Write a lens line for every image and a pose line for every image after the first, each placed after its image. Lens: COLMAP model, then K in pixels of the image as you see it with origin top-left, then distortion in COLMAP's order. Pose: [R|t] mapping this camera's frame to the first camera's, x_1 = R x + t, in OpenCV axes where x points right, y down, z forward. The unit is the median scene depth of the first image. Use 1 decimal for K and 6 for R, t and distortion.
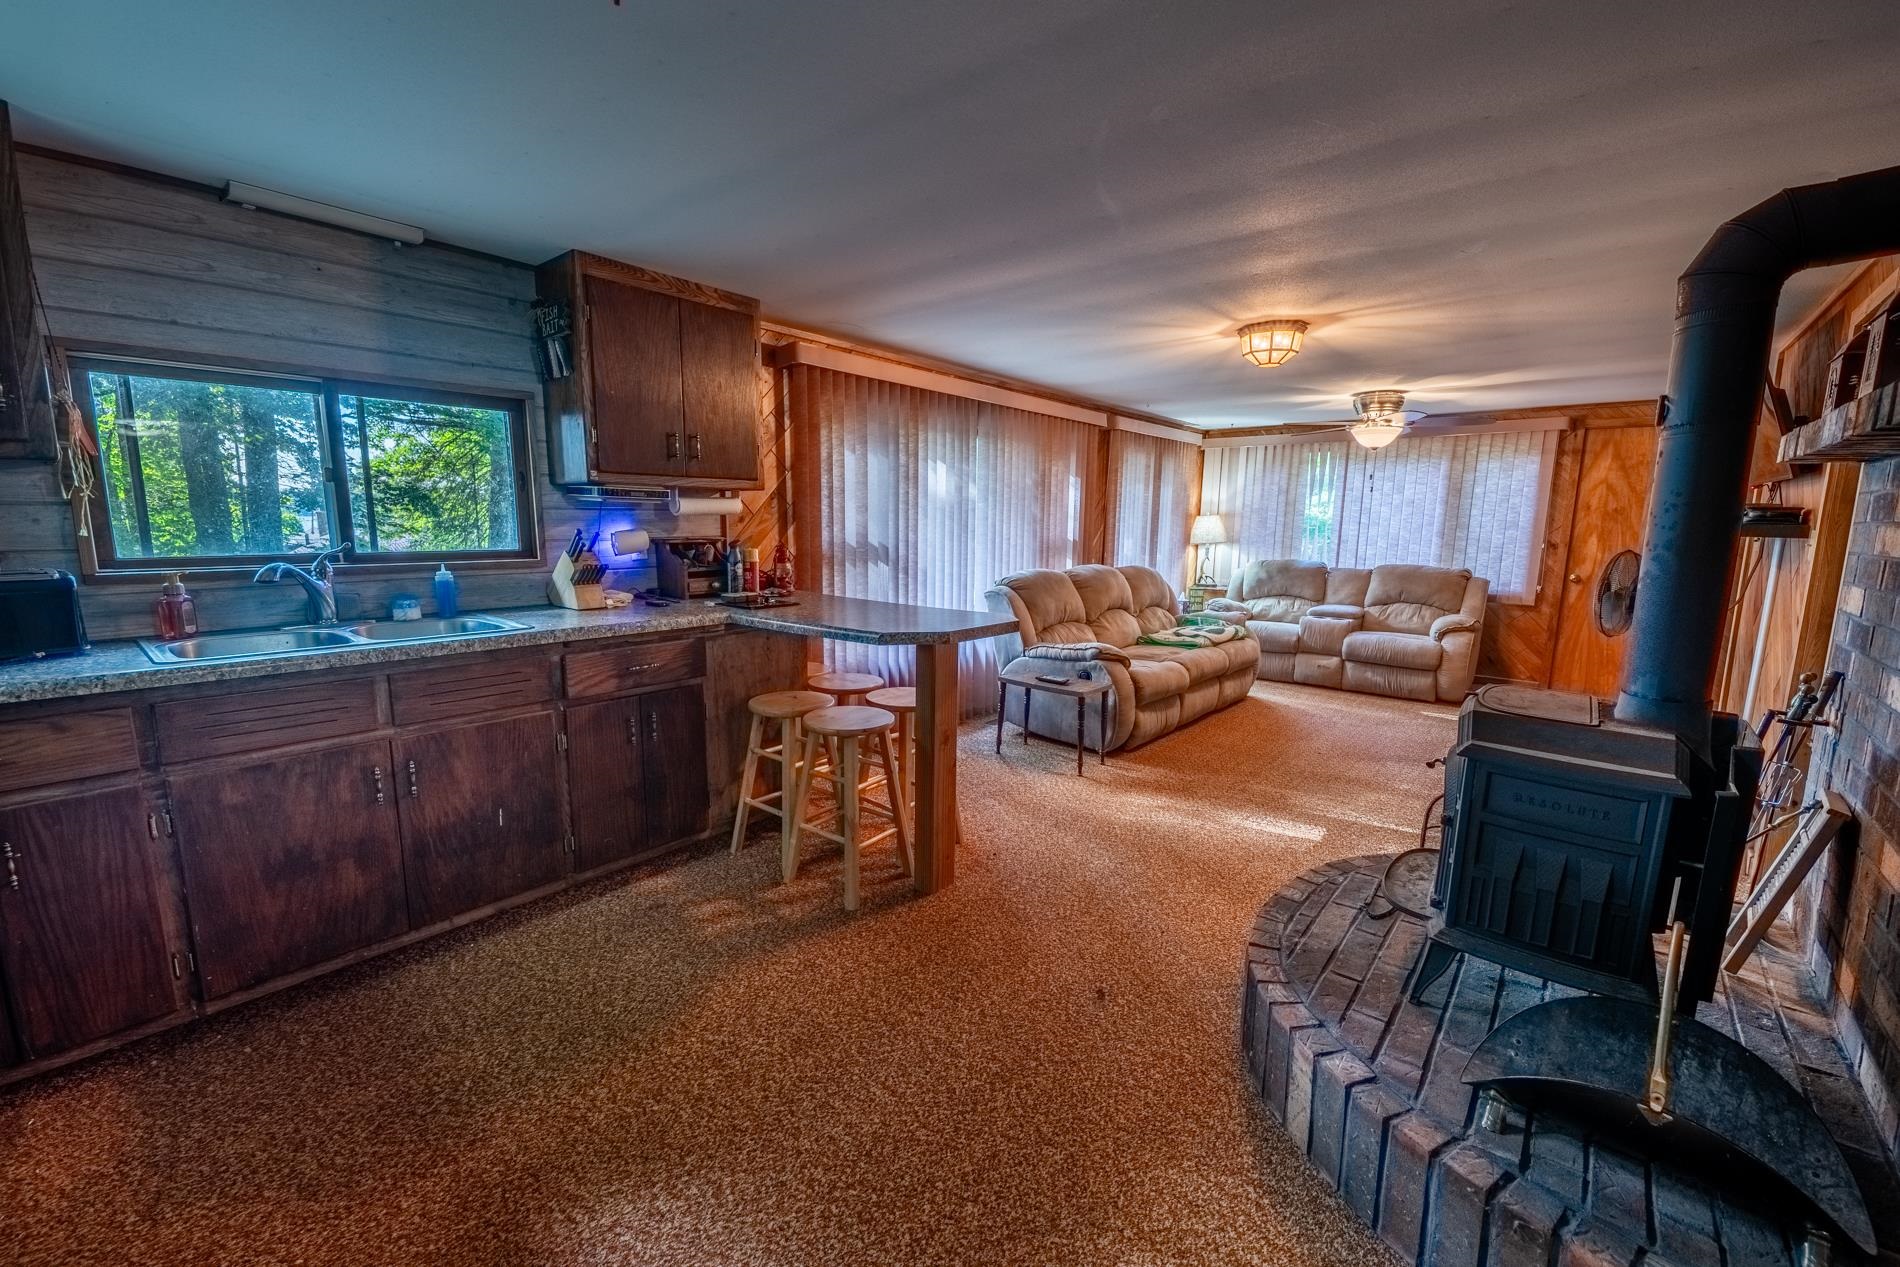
lens RADIAL K [[767.0, 0, 941.0], [0, 767.0, 648.7], [0, 0, 1]] dist [0.006227, -0.001212]
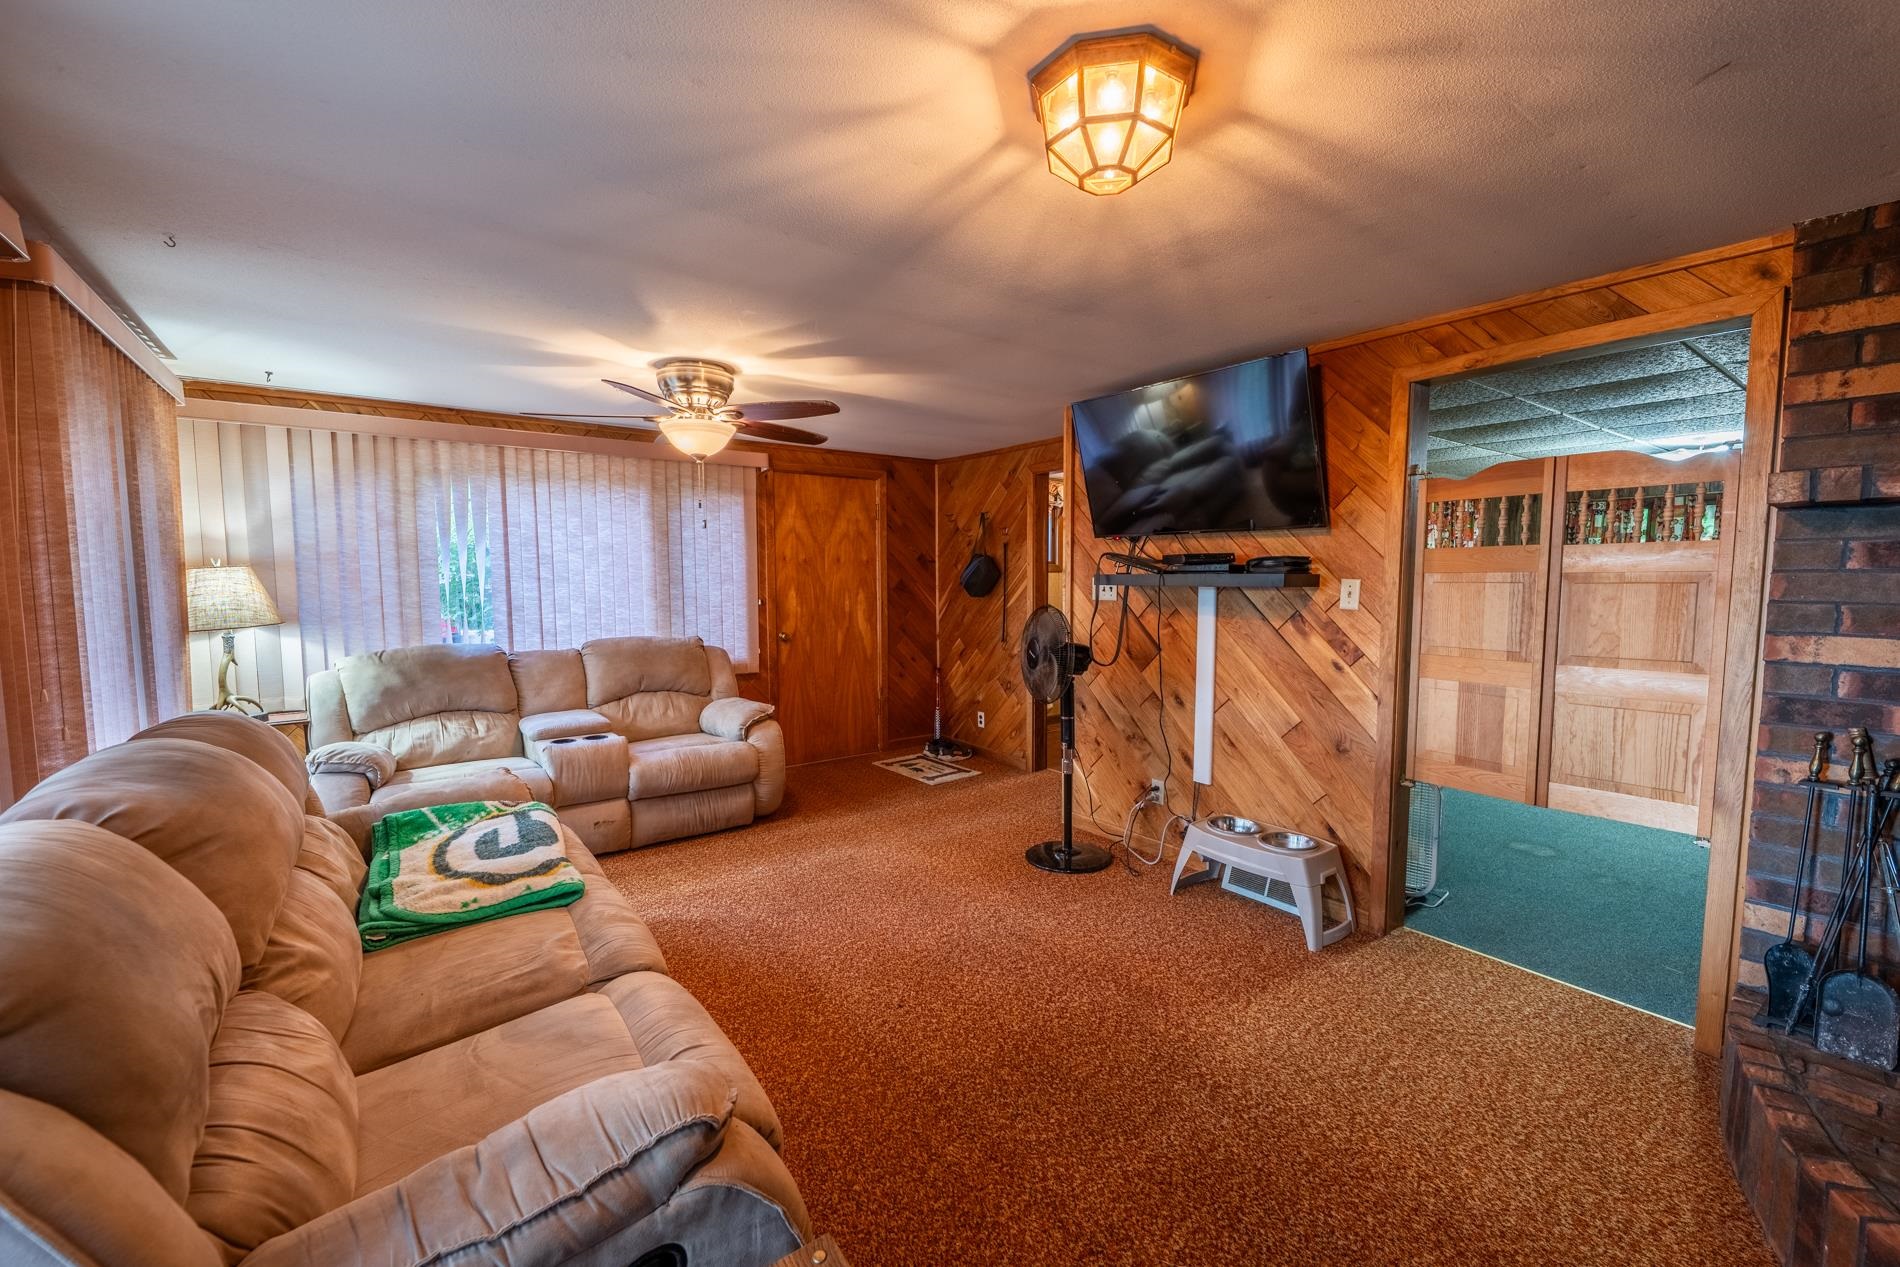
lens RADIAL K [[767.0, 0, 947.7], [0, 767.0, 641.2], [0, 0, 1]] dist [0.006227, -0.001212]
pose [[0.226510, -0.093811, 0.969481, 0.004647], [0.167465, 0.984280, 0.056117, -0.100823], [-0.959504, 0.149643, 0.238659, 0.586863]]
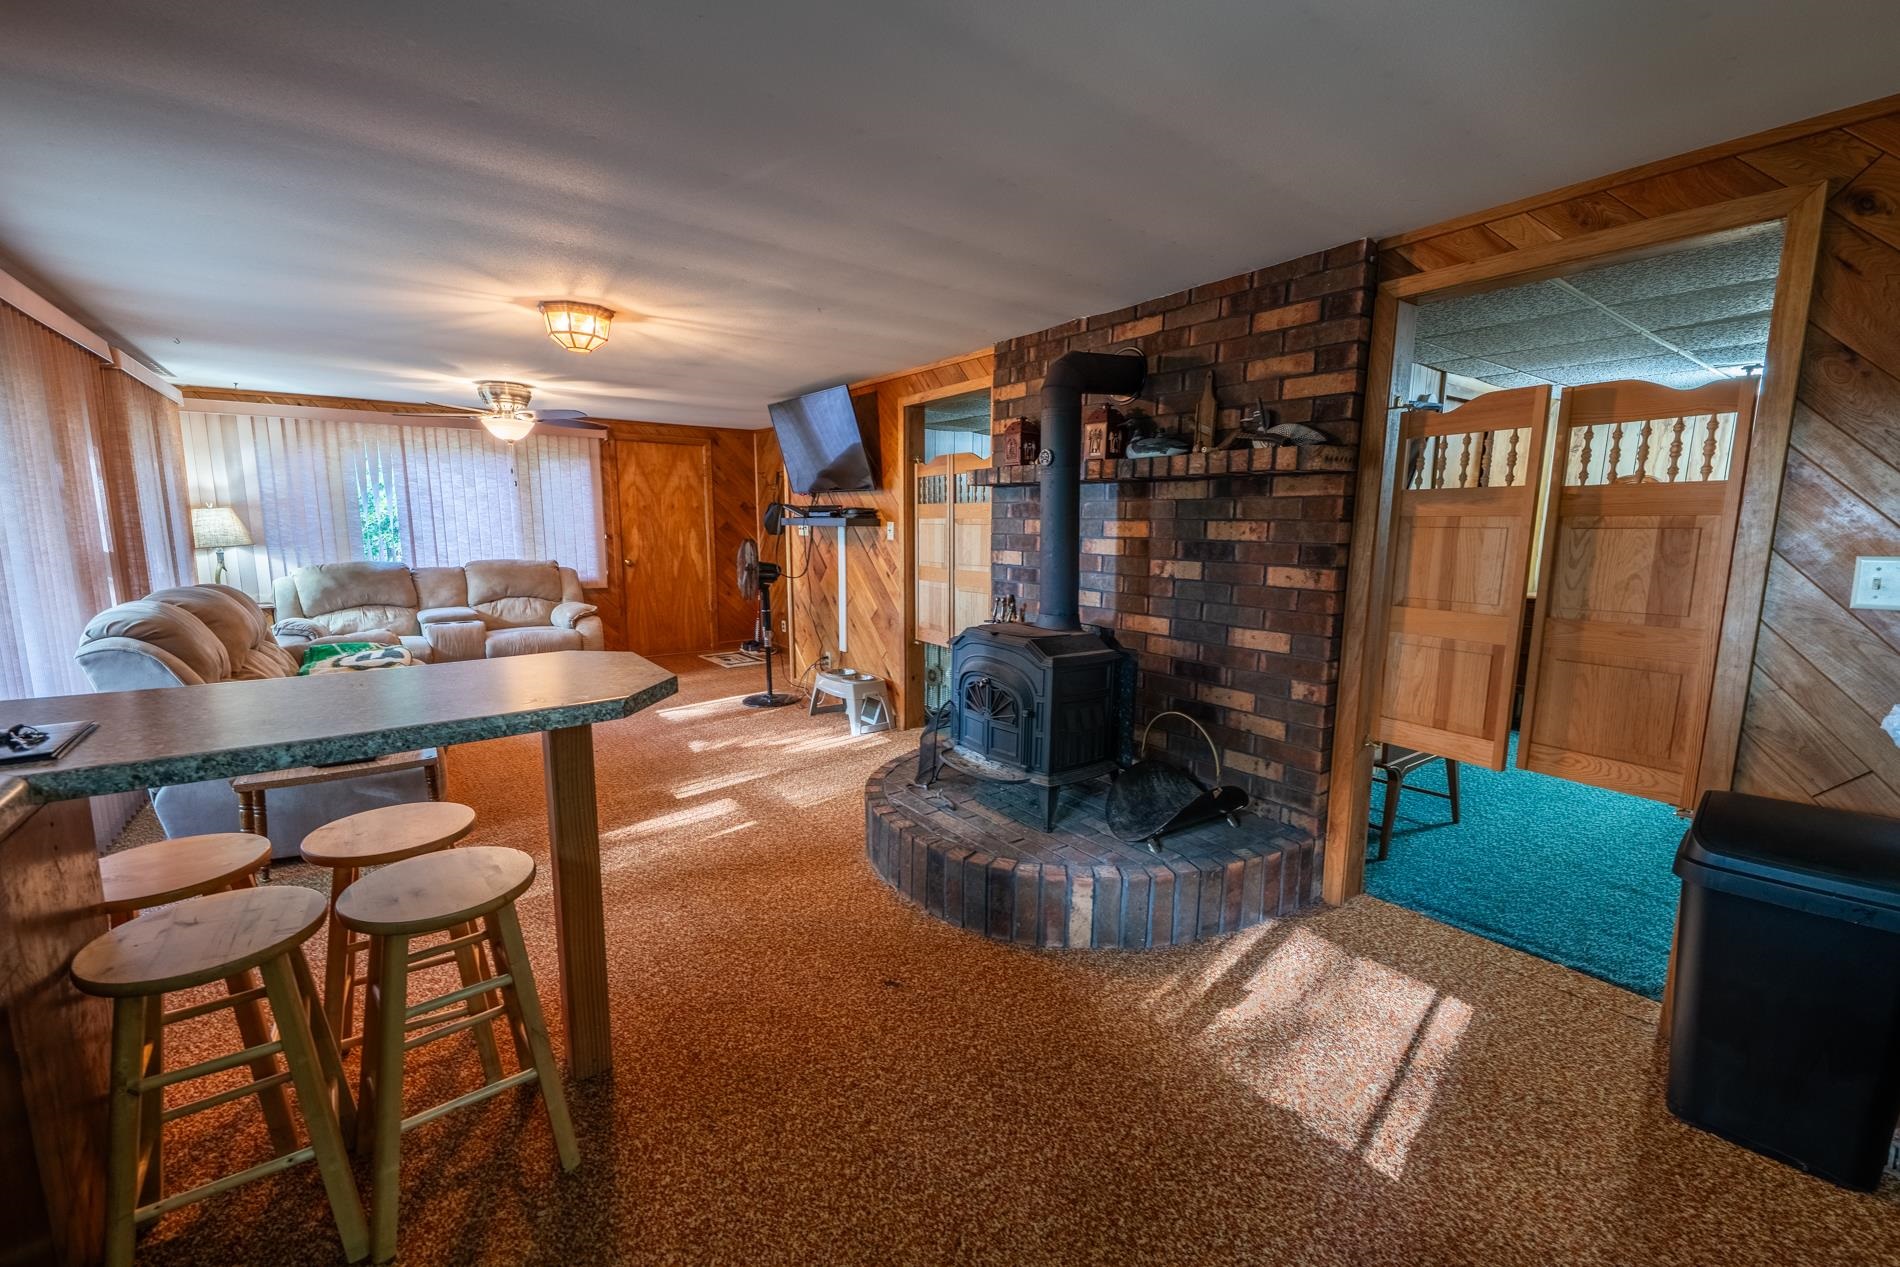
lens RADIAL K [[767.0, 0, 950.5], [0, 767.0, 643.0], [0, 0, 1]] dist [0.006227, -0.001212]
pose [[0.223533, -0.162098, 0.961123, -0.243792], [0.158934, 0.978938, 0.128139, -0.040099], [-0.961651, 0.124112, 0.244588, 0.221146]]
